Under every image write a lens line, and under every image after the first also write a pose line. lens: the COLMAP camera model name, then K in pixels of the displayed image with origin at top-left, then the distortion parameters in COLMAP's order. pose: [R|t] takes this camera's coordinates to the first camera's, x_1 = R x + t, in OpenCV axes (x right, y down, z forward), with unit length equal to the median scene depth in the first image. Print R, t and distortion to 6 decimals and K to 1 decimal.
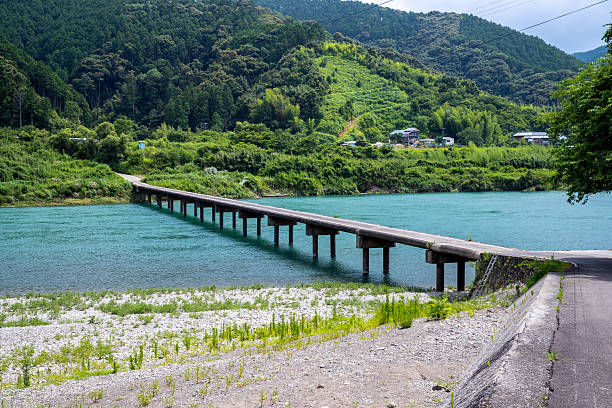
lens RADIAL K [[857.3, 0, 301.9], [0, 857.3, 208.6], [0, 0, 1]] dist [0.111015, 0.000000]
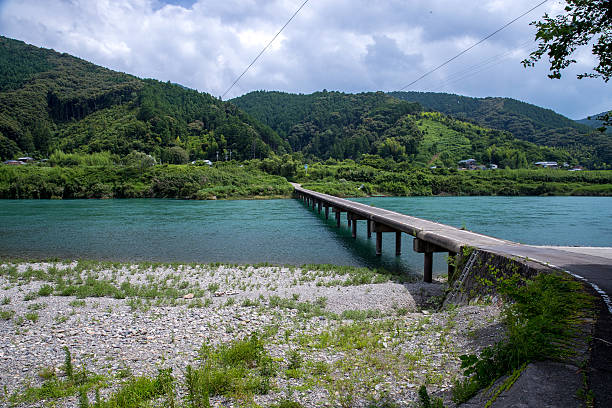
lens RADIAL K [[433.0, 0, 306.4], [0, 433.0, 205.1], [0, 0, 1]] dist [-0.076422, 0.052766]
pose [[0.967255, 0.016477, -0.253270, 0.030181], [-0.016695, 0.999860, 0.001288, 0.002720], [0.253256, 0.002983, 0.967395, 0.102584]]
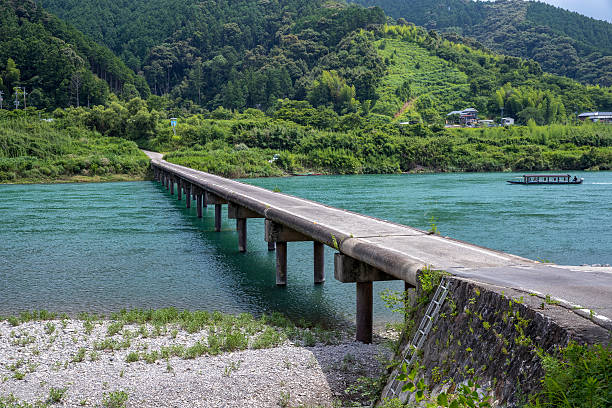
lens RADIAL K [[764.6, 0, 304.7], [0, 764.6, 208.6], [0, 0, 1]] dist [0.094682, 0.000000]
pose [[0.994692, 0.006238, -0.102708, 0.034814], [-0.004108, 0.999772, 0.020941, 0.003158], [0.102816, -0.020408, 0.994491, 0.118353]]
